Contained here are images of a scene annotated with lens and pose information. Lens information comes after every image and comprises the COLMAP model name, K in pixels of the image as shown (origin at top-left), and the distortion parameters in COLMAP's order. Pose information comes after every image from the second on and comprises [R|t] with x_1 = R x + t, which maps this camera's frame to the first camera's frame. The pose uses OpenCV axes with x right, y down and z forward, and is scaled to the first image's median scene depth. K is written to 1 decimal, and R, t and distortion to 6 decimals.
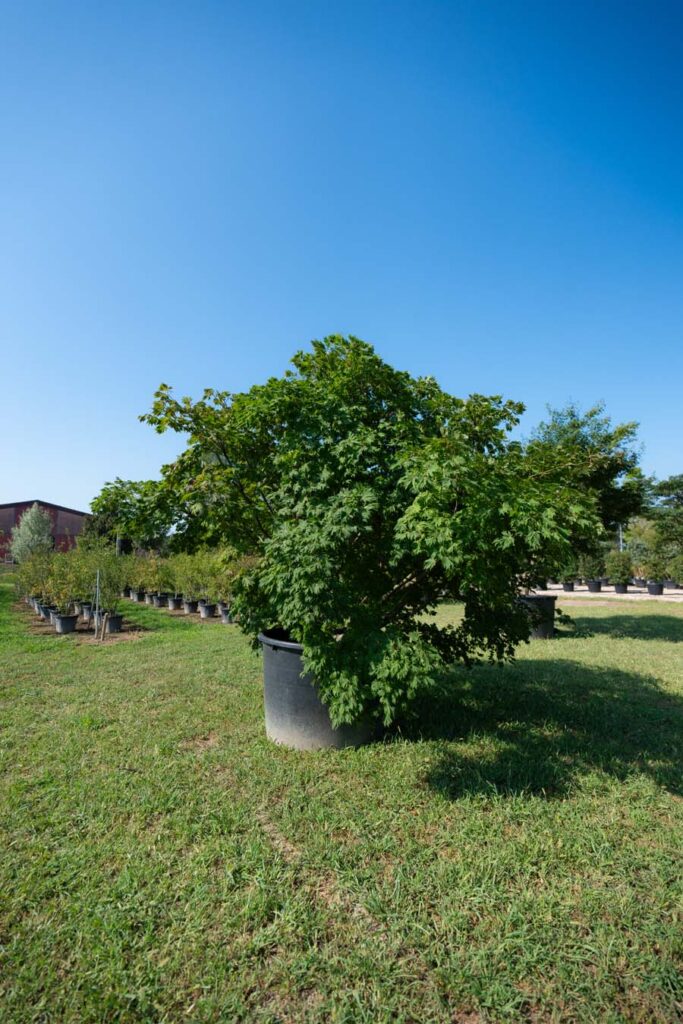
lens RADIAL K [[449.8, 0, 344.1], [0, 449.8, 507.9], [0, 0, 1]] dist [-0.014580, 0.002014]
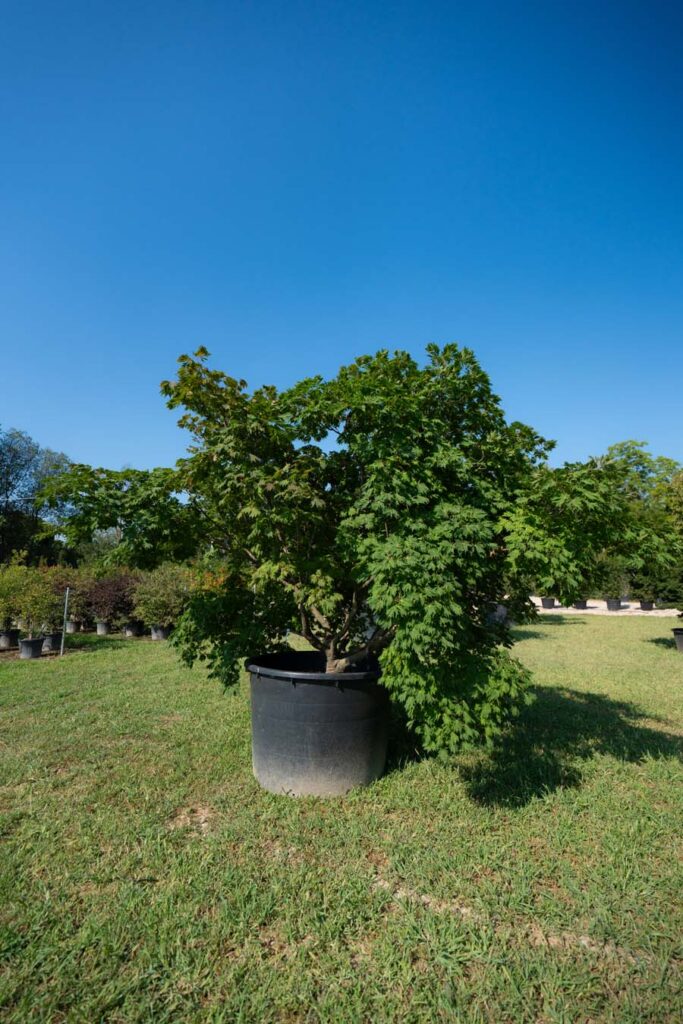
lens RADIAL K [[449.8, 0, 339.6], [0, 449.8, 511.0], [0, 0, 1]] dist [-0.014580, 0.002014]
pose [[0.882200, 0.071691, 0.465385, -0.522379], [-0.056967, 0.997332, -0.045646, 0.023839], [-0.467416, 0.013757, 0.883930, 0.211575]]
